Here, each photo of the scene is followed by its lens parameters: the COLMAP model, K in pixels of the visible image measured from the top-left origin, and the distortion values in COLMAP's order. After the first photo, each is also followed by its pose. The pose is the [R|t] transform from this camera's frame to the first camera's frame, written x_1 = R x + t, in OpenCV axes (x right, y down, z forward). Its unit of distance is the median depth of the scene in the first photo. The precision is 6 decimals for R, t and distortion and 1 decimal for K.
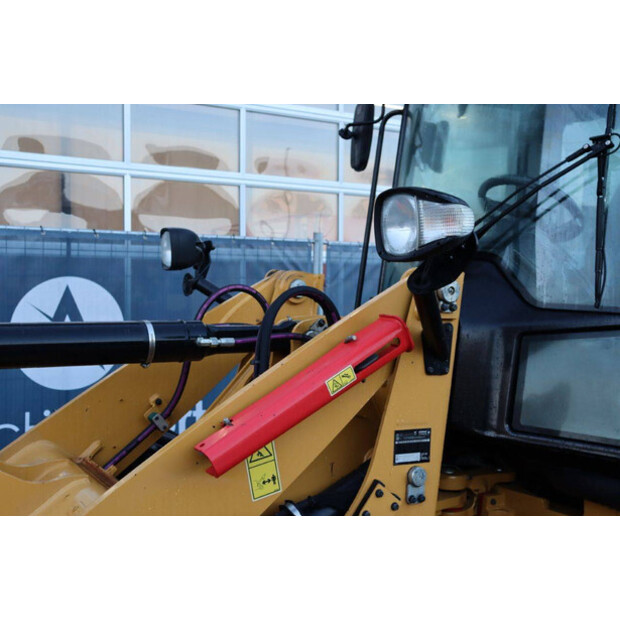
lens RADIAL K [[774.5, 0, 310.0], [0, 774.5, 310.0], [0, 0, 1]] dist [-0.009092, -0.009048]
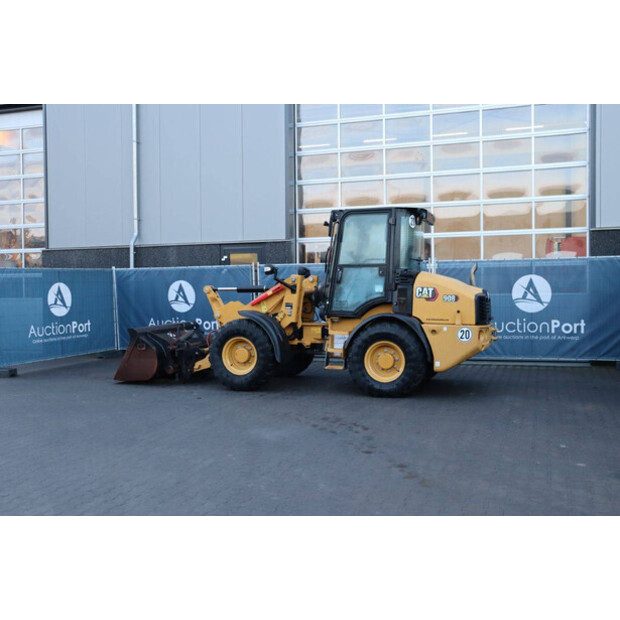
lens RADIAL K [[684.6, 0, 307.6], [0, 684.6, 317.8], [0, 0, 1]] dist [-0.048711, 0.028259]
pose [[0.631789, 0.020136, -0.774879, 3.541014], [-0.005632, 0.999755, 0.021388, 0.129427], [0.775120, -0.009148, 0.631748, -1.799948]]
